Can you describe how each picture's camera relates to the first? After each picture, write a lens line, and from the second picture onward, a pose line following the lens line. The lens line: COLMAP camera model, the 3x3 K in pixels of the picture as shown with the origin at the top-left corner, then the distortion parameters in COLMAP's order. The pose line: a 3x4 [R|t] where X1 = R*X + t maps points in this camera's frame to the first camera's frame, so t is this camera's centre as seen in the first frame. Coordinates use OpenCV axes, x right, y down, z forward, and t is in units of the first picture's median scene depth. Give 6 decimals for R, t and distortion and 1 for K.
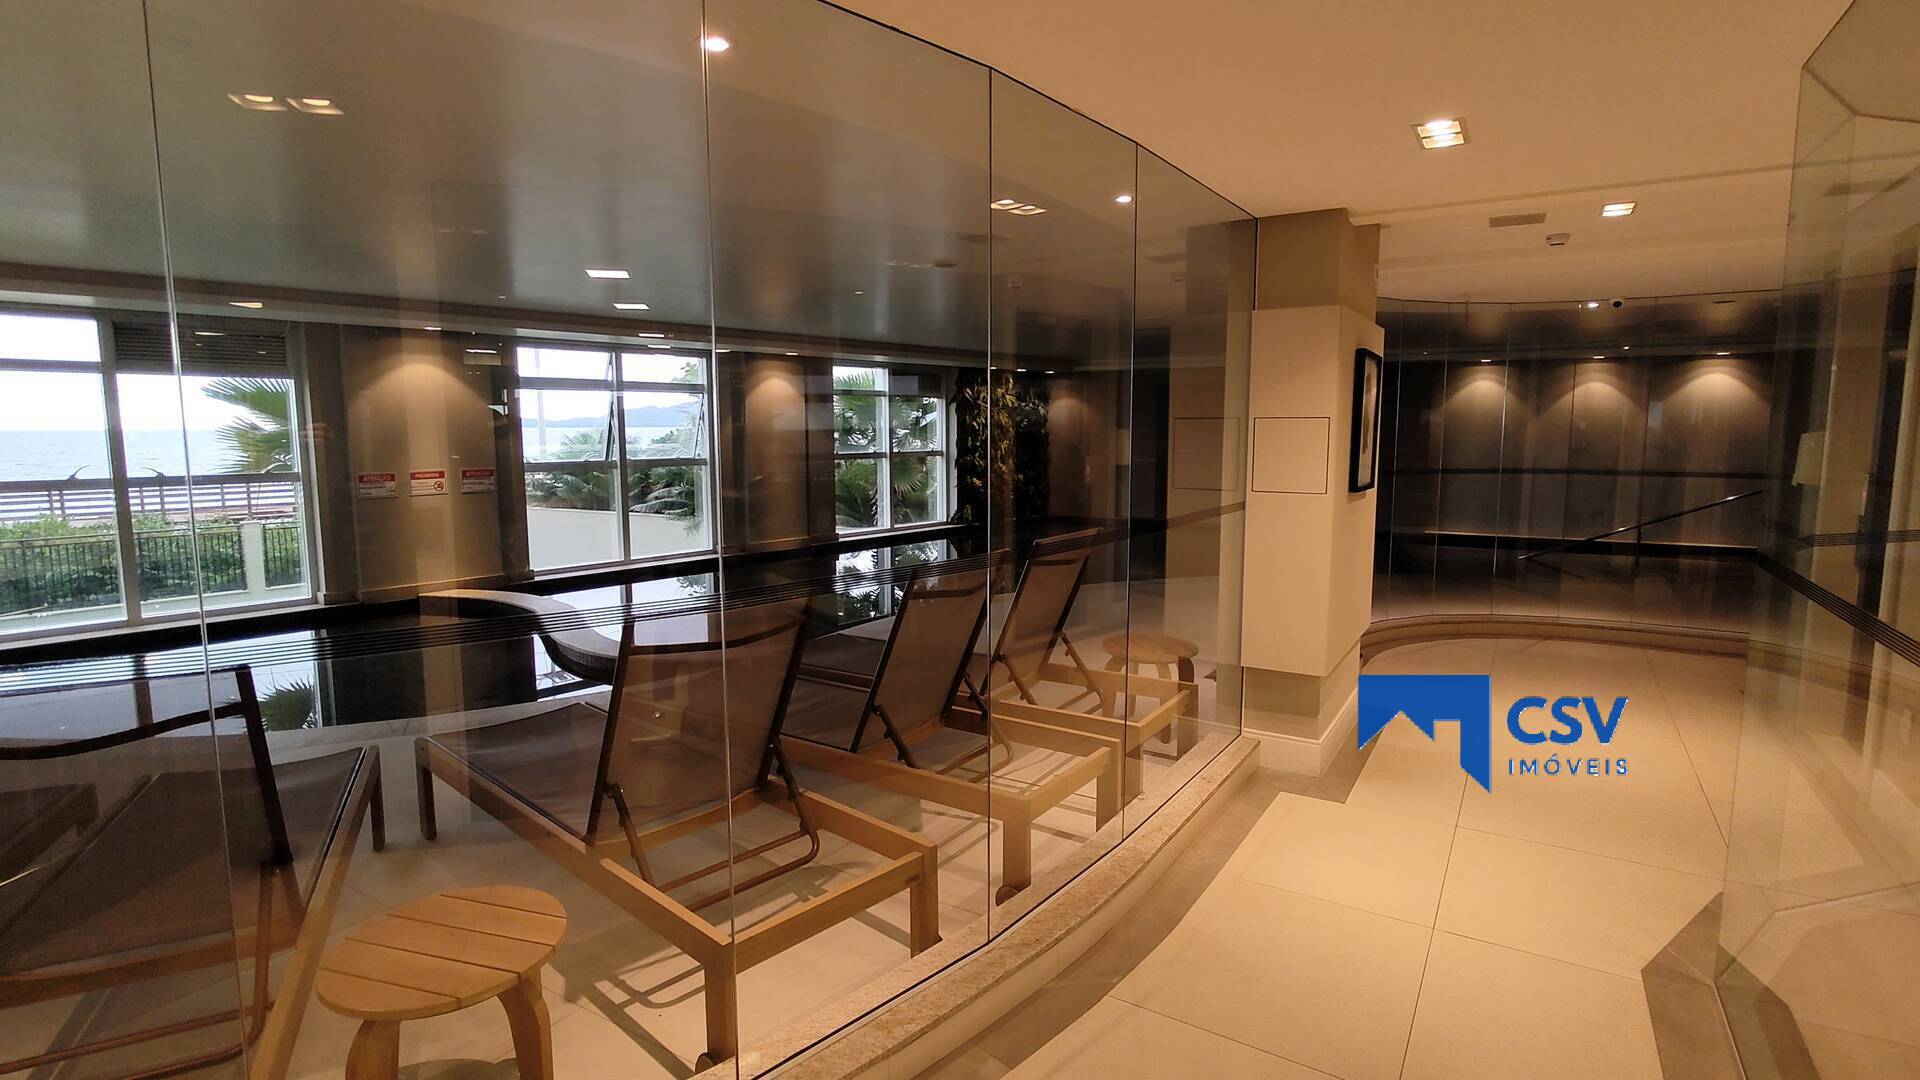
lens RADIAL K [[923.4, 0, 954.1], [0, 923.4, 531.0], [0, 0, 1]] dist [-0.005387, -0.000297]
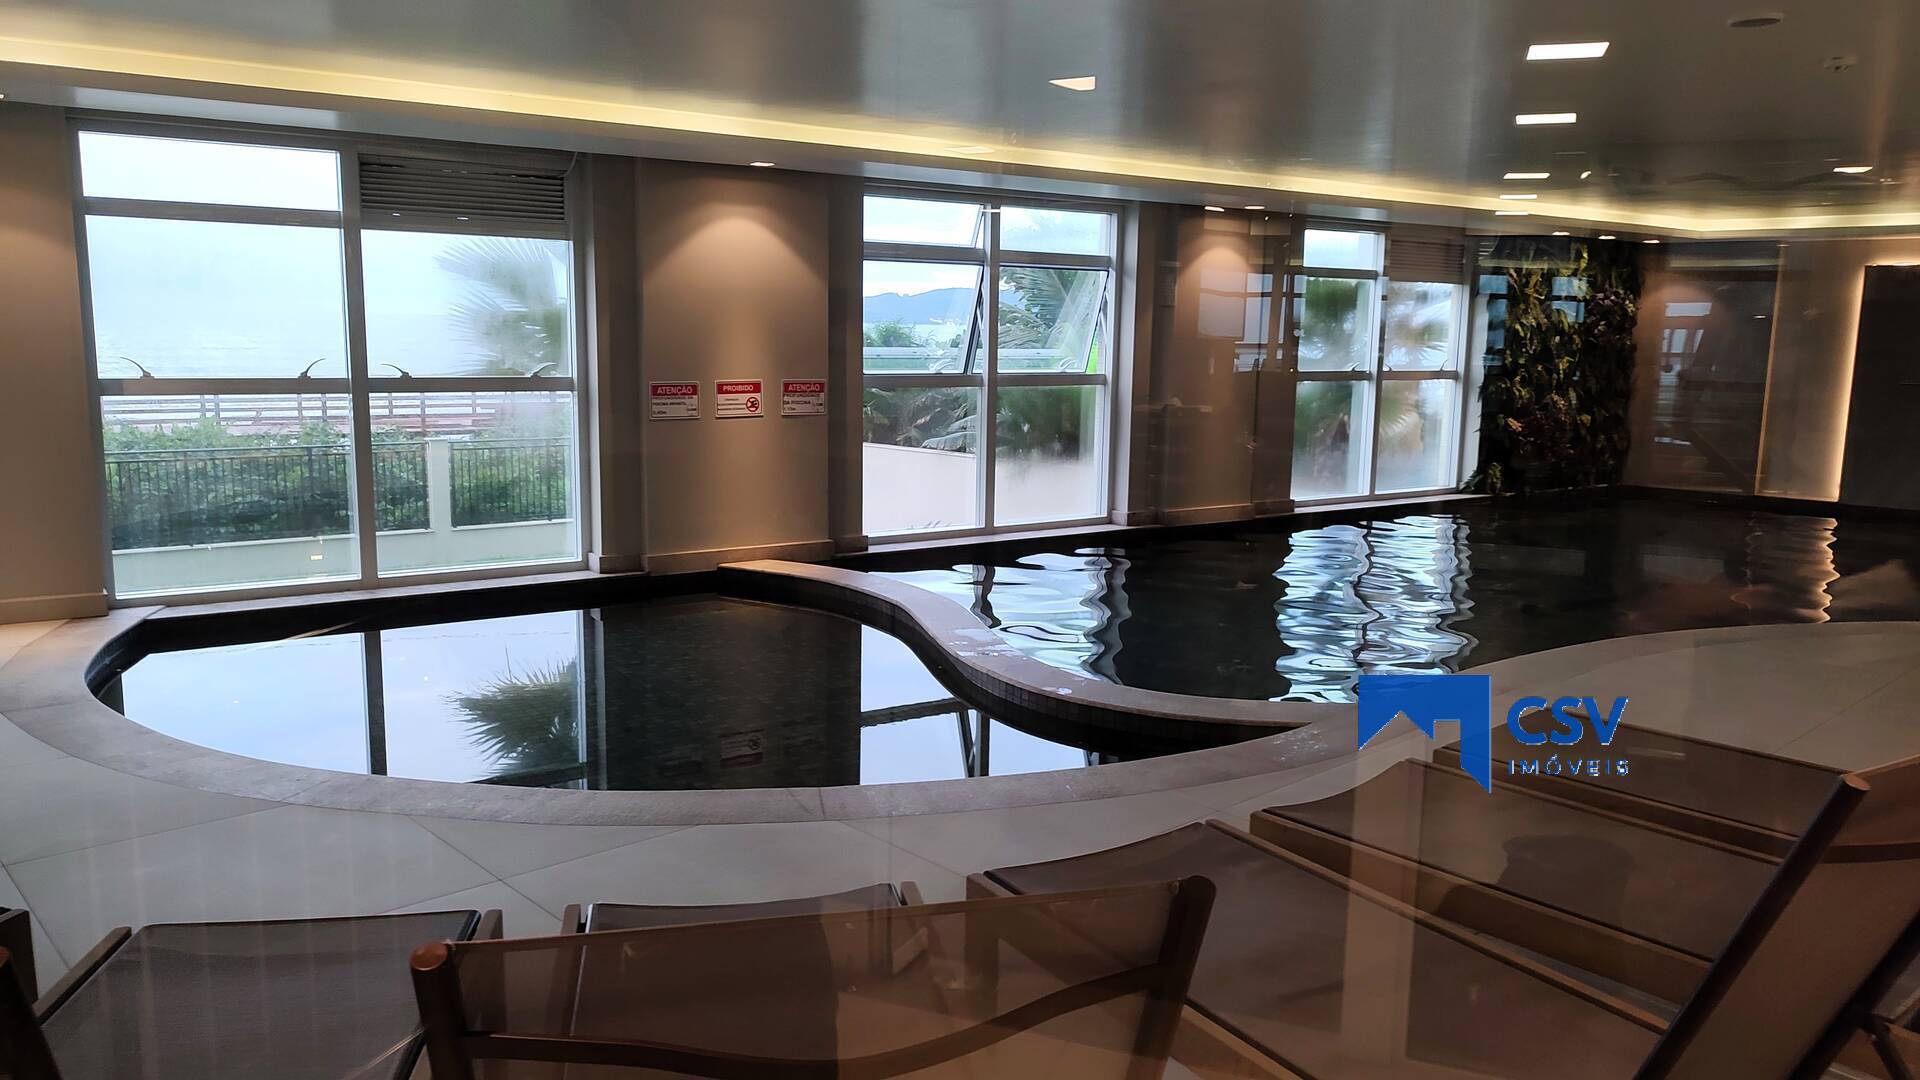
lens RADIAL K [[1345.2, 0, 962.4], [0, 1345.2, 526.9], [0, 0, 1]] dist [0.031316, -0.002356]
pose [[0.966859, 0.057399, -0.248774, -0.137518], [-0.049067, 0.998011, 0.039569, -0.005293], [0.250550, -0.026051, 0.967753, 0.076586]]
